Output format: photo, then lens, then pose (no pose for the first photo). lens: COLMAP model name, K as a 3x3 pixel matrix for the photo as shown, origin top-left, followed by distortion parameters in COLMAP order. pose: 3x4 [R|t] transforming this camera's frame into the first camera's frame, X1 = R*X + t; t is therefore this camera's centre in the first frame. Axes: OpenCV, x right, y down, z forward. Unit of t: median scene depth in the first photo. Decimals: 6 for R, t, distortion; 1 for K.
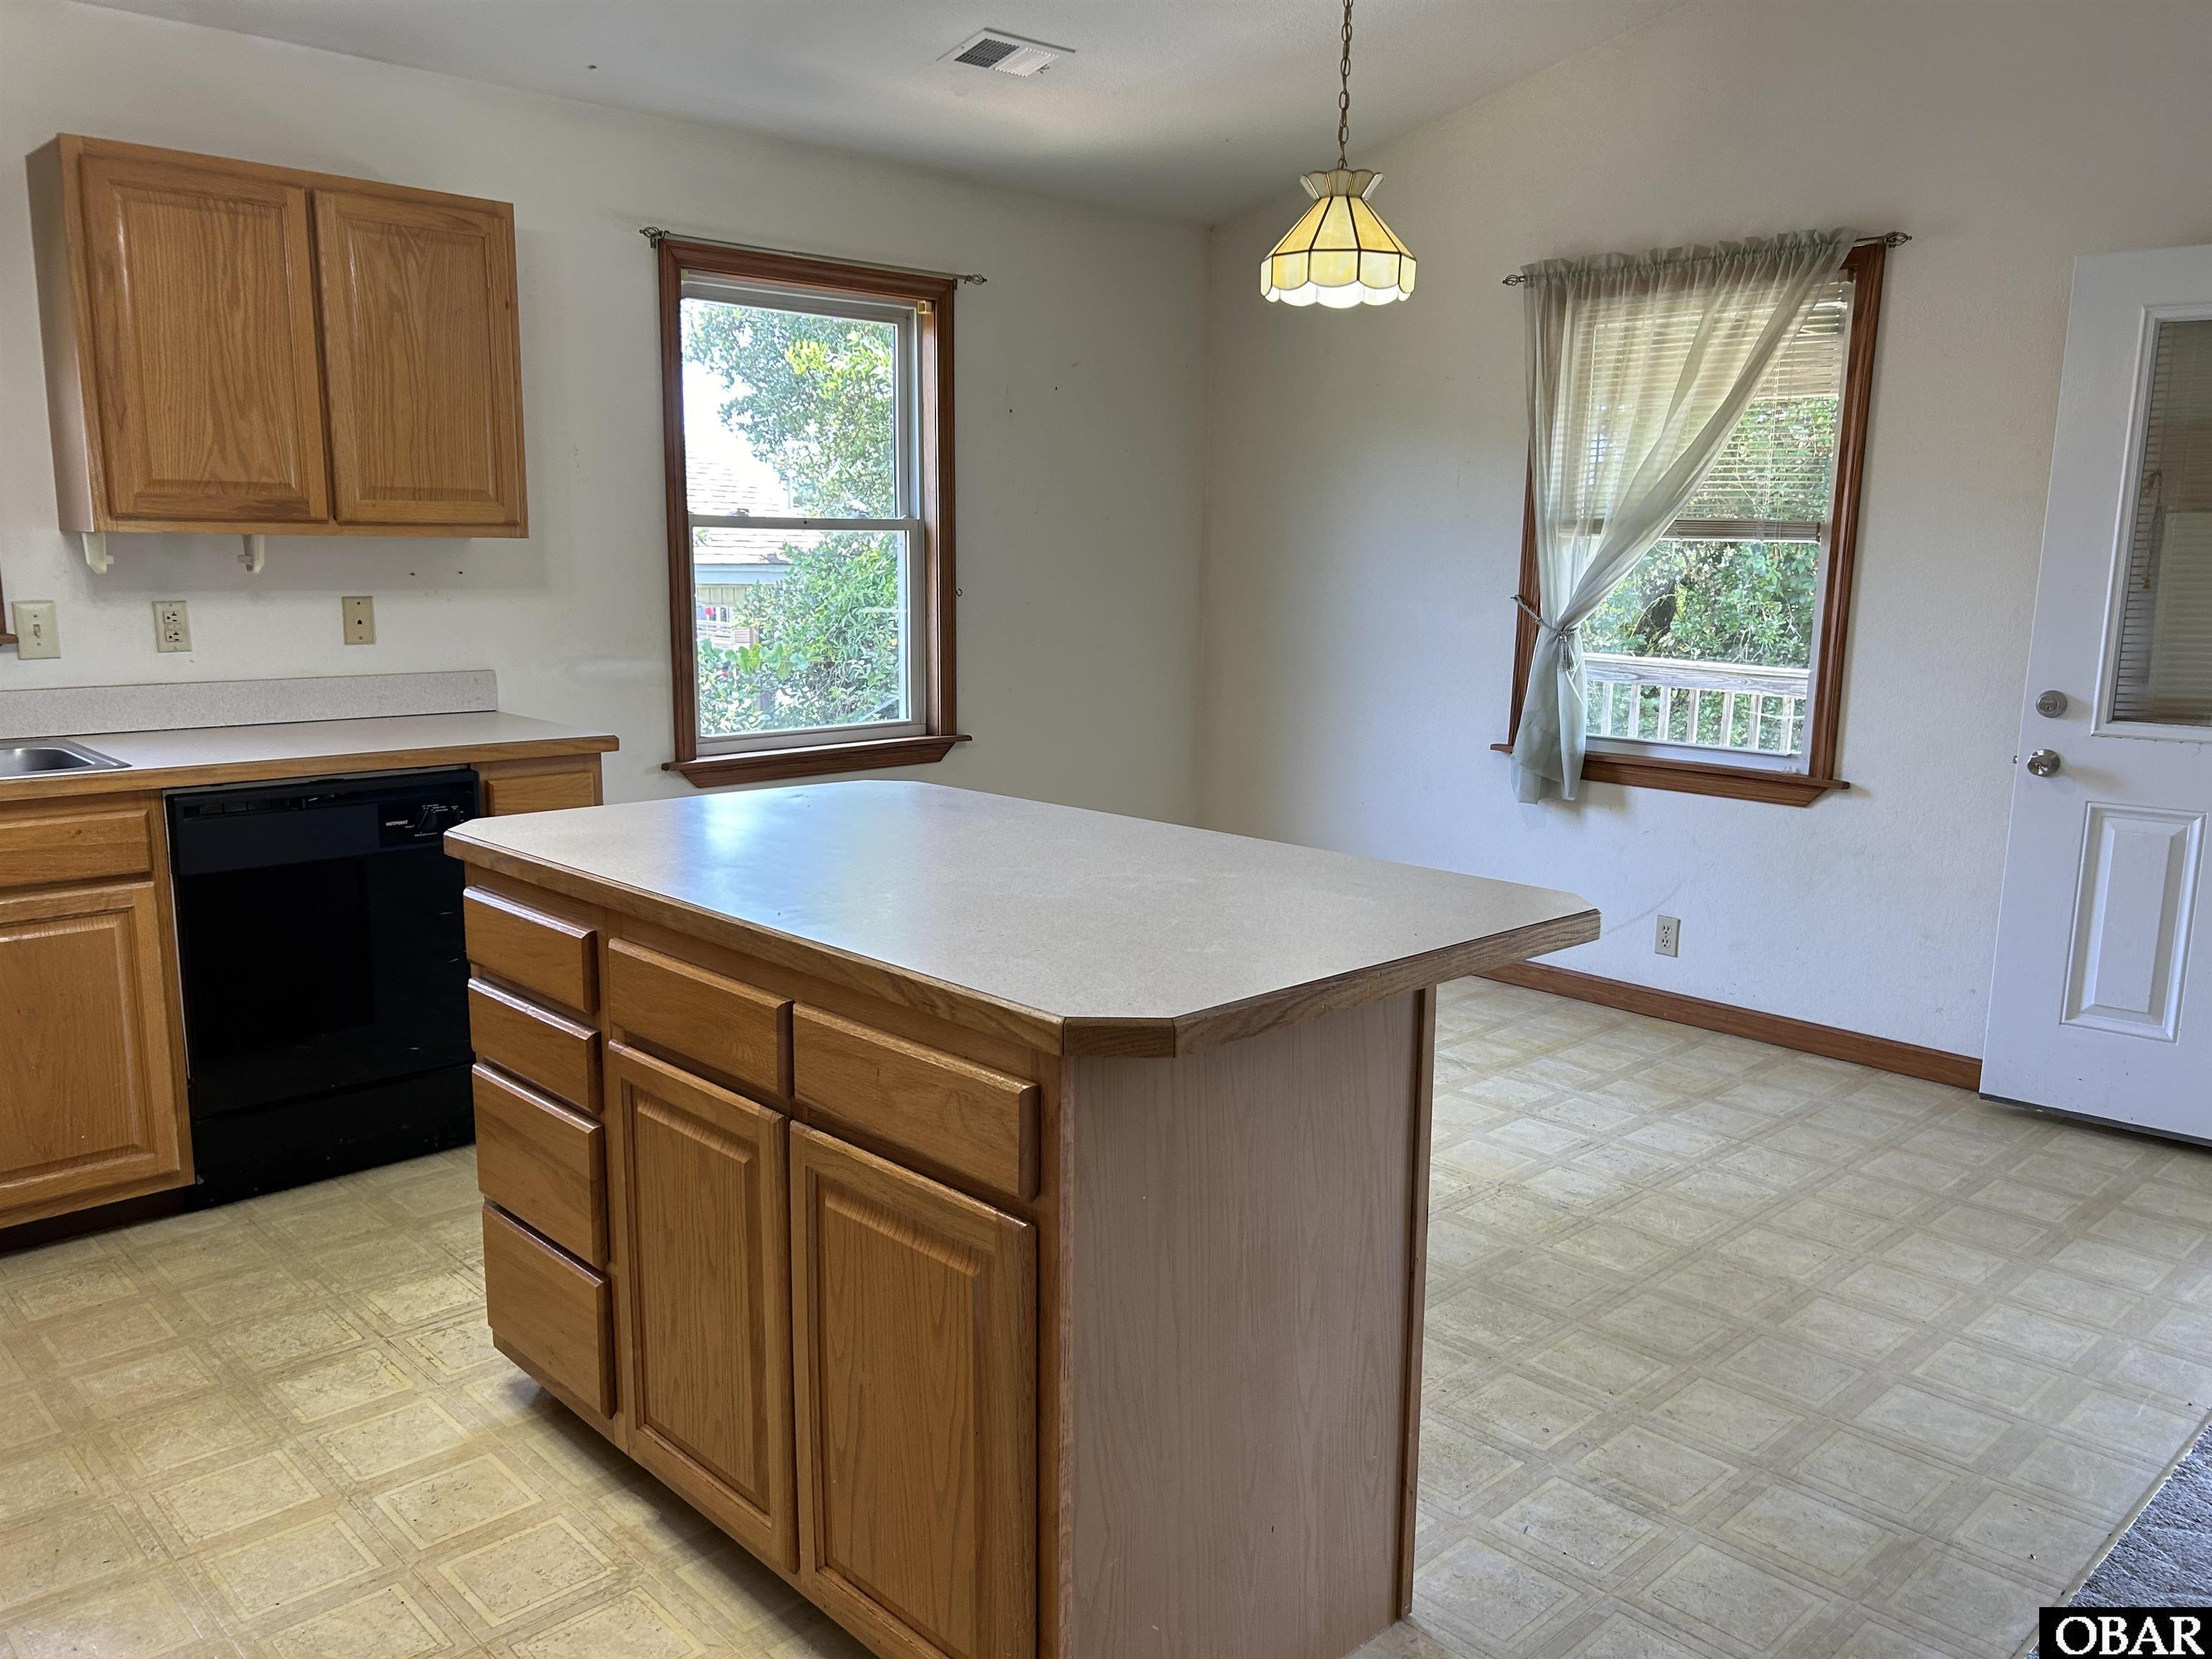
lens RADIAL K [[1668.5, 0, 1105.5], [0, 1668.5, 835.6], [0, 0, 1]] dist [0.046585, -0.050250]
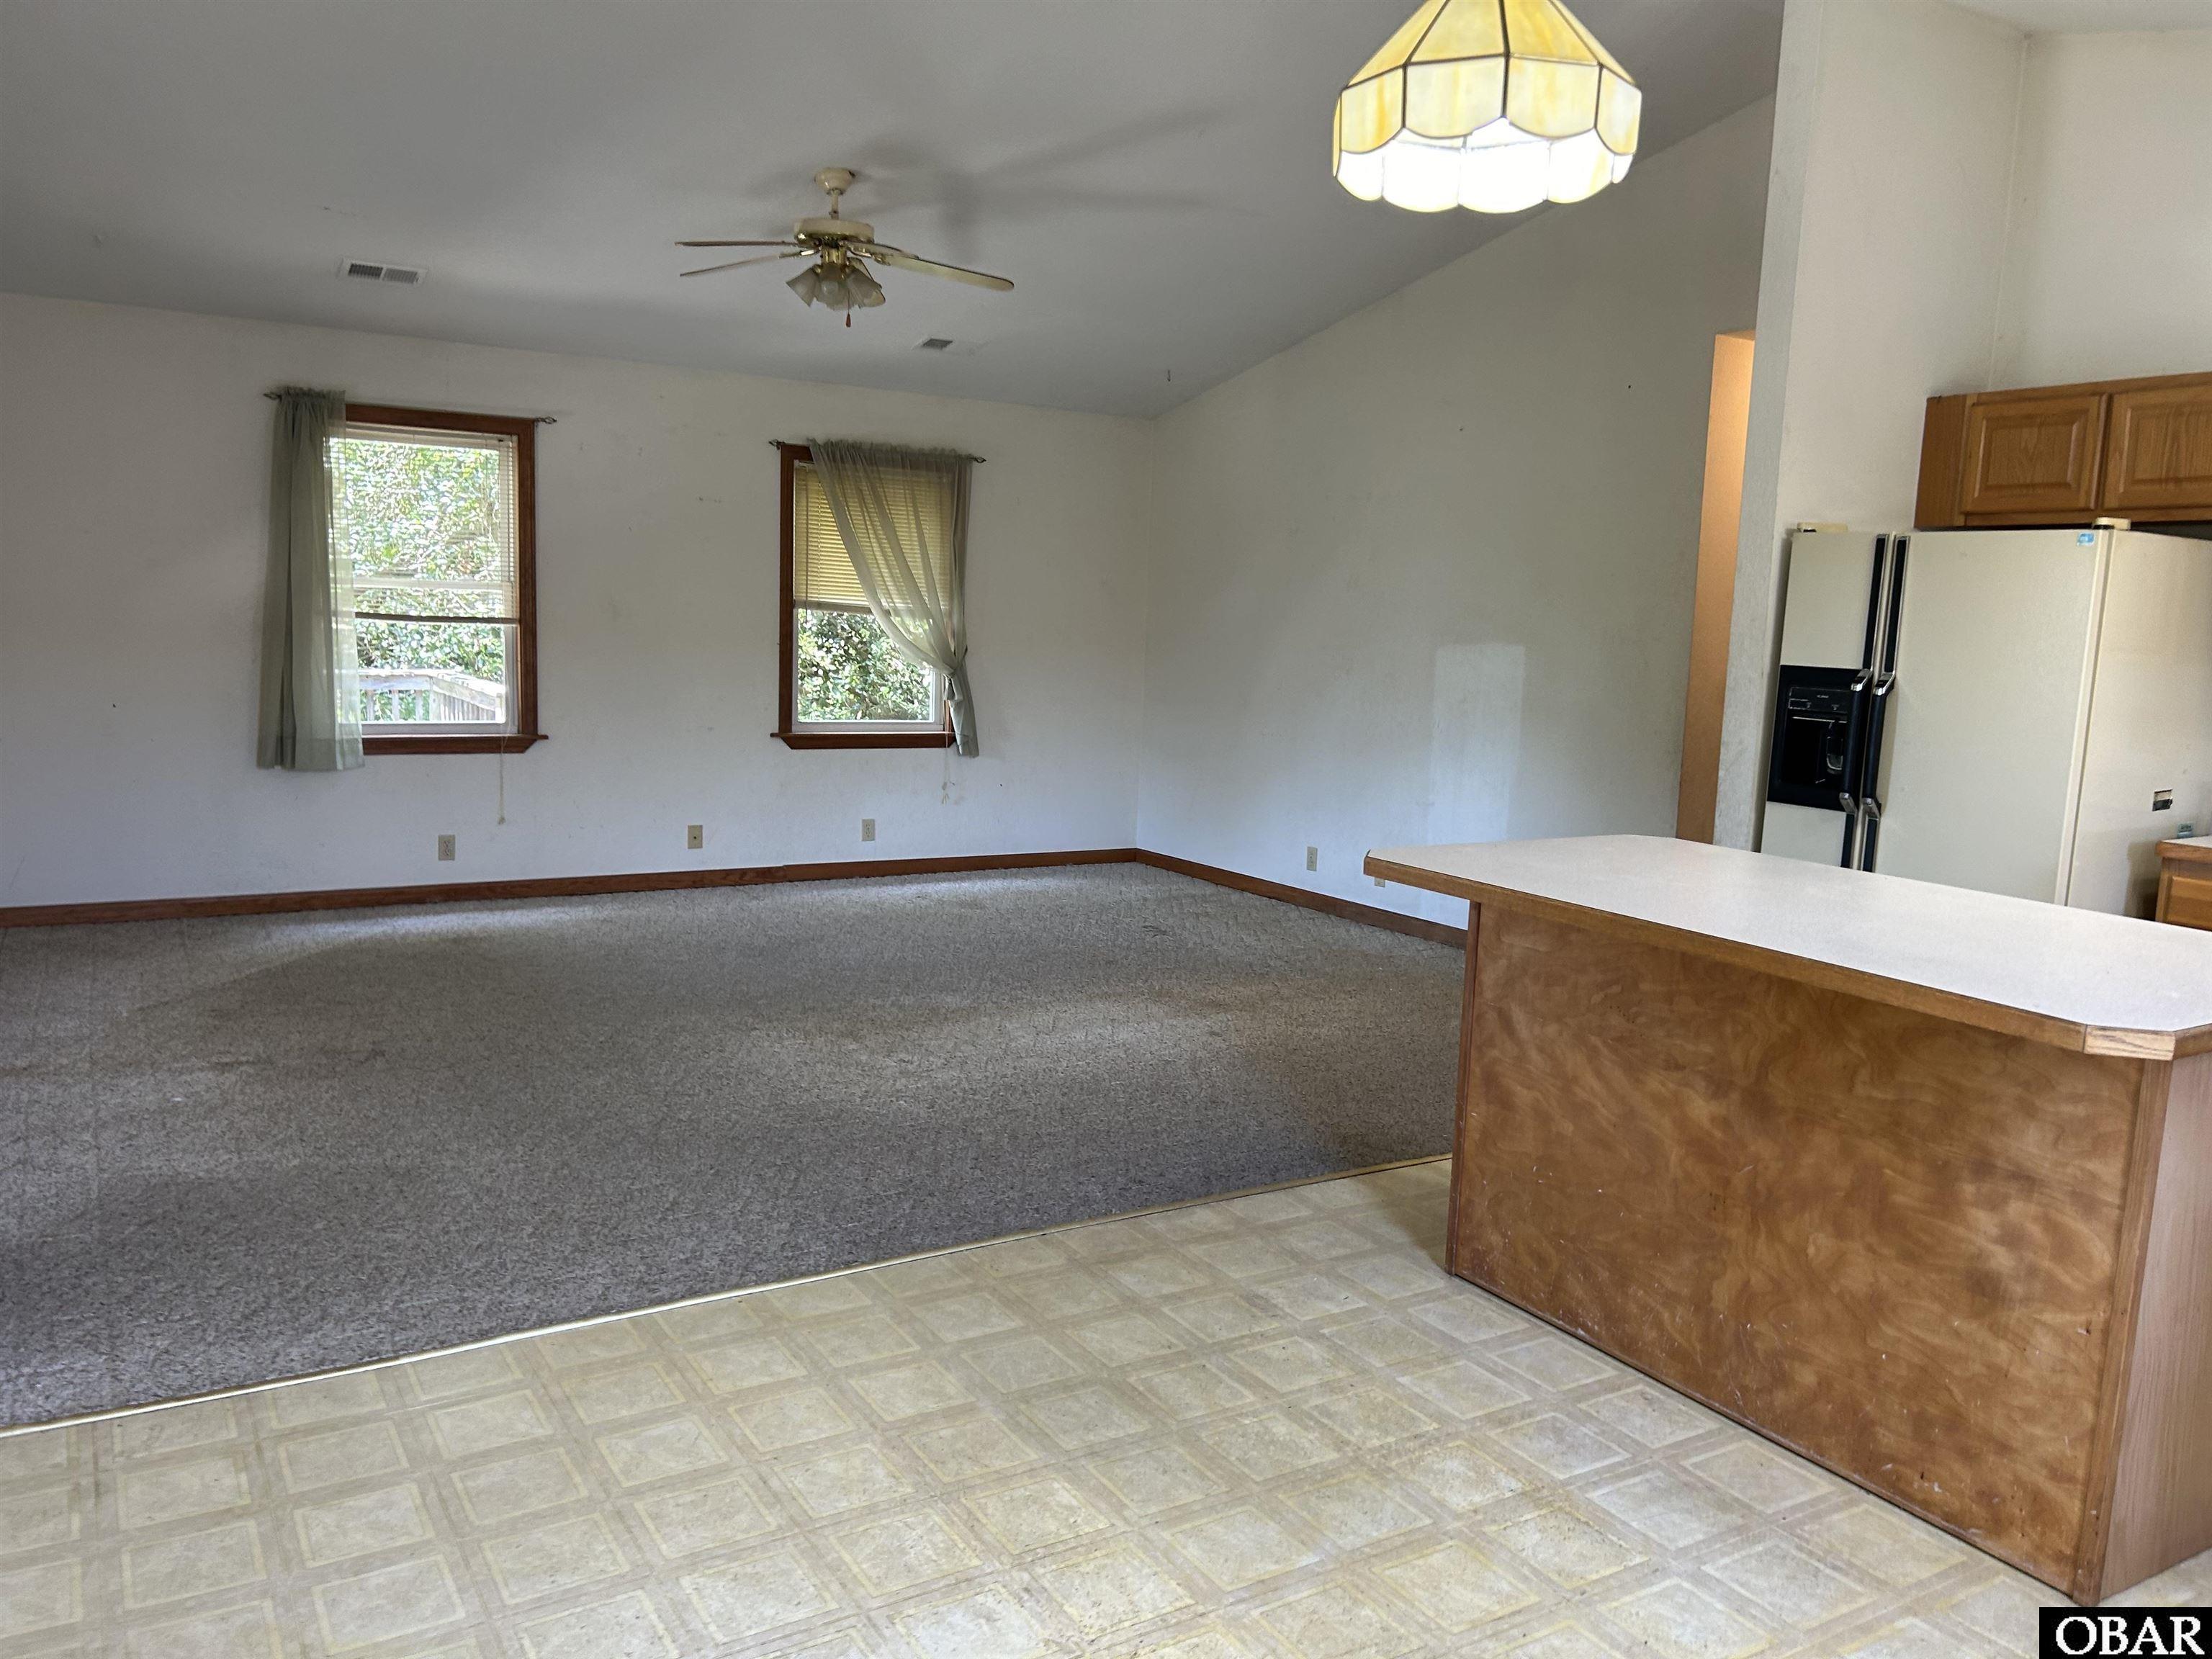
lens RADIAL K [[1668.5, 0, 1089.9], [0, 1668.5, 827.4], [0, 0, 1]] dist [0.046585, -0.050250]
pose [[-0.974776, -0.076343, 0.209724, 0.115728], [-0.010125, 0.953837, 0.300155, -0.251278], [-0.222958, 0.290460, -0.930550, 1.378675]]
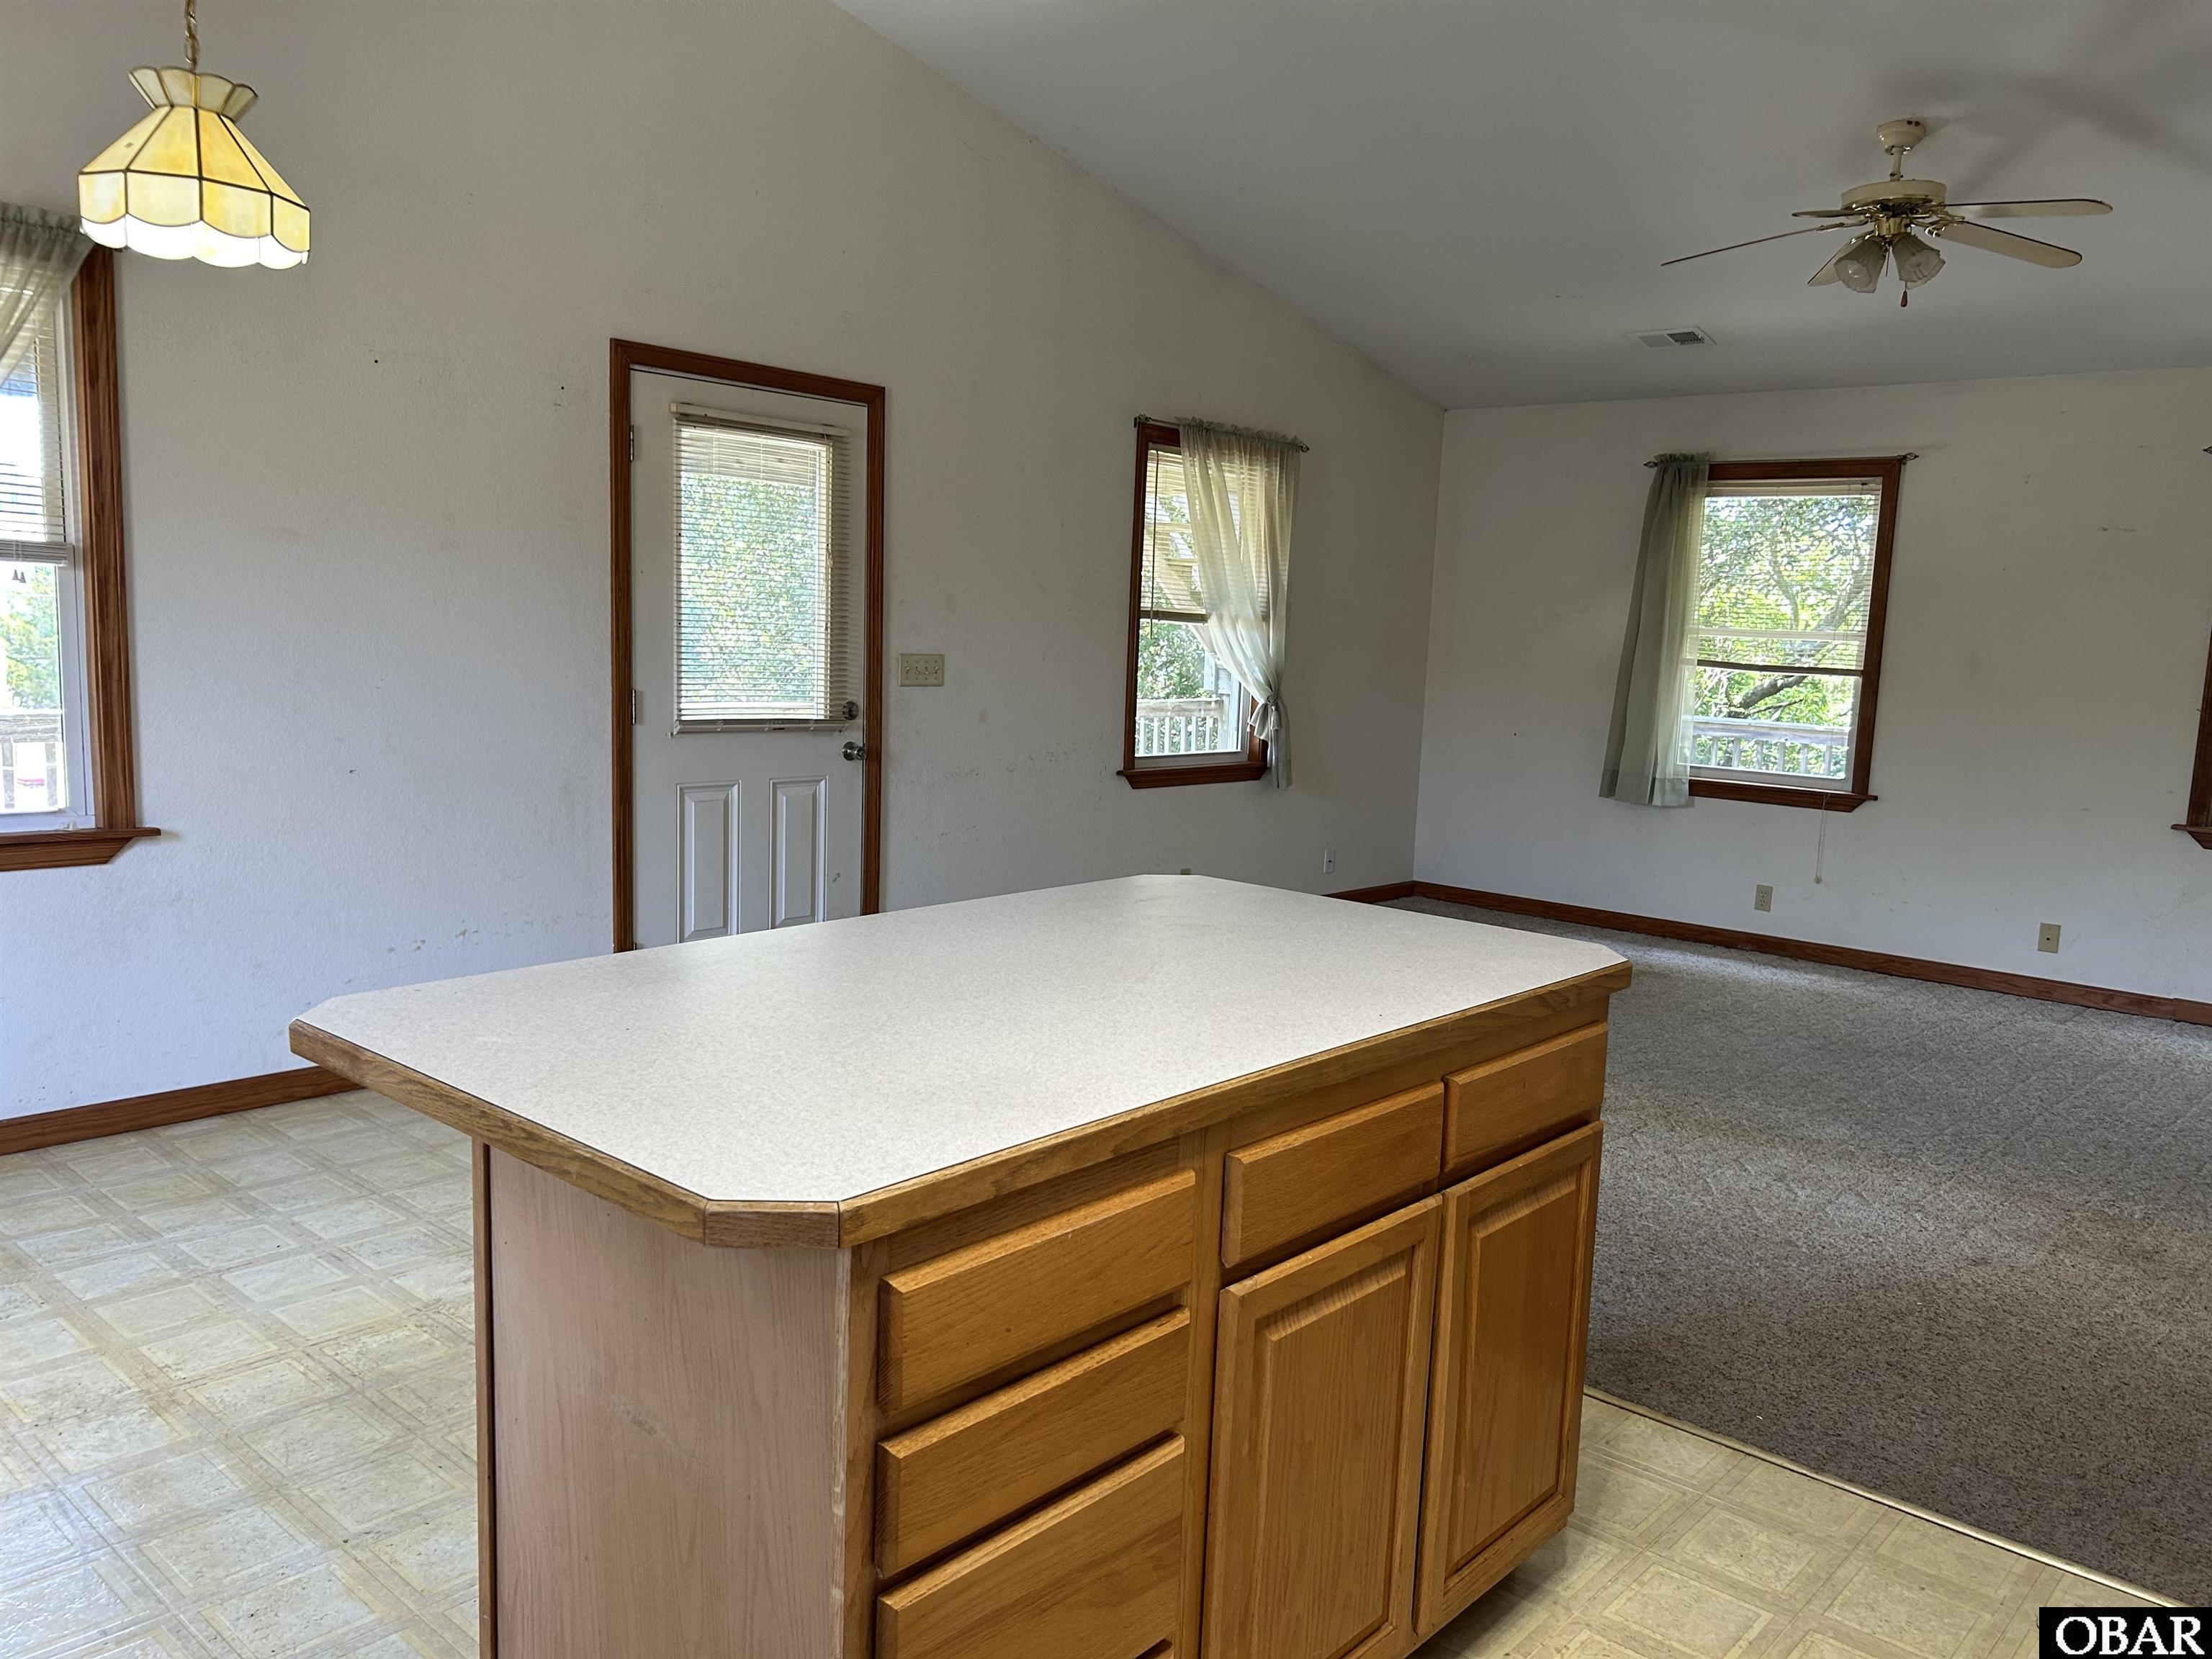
lens RADIAL K [[1668.5, 0, 1090.3], [0, 1668.5, 832.0], [0, 0, 1]] dist [0.046585, -0.050250]
pose [[-0.069273, -0.147578, 0.986621, -0.576664], [0.133225, 0.978770, 0.155758, -0.119137], [-0.988662, 0.142233, -0.048142, 0.608609]]
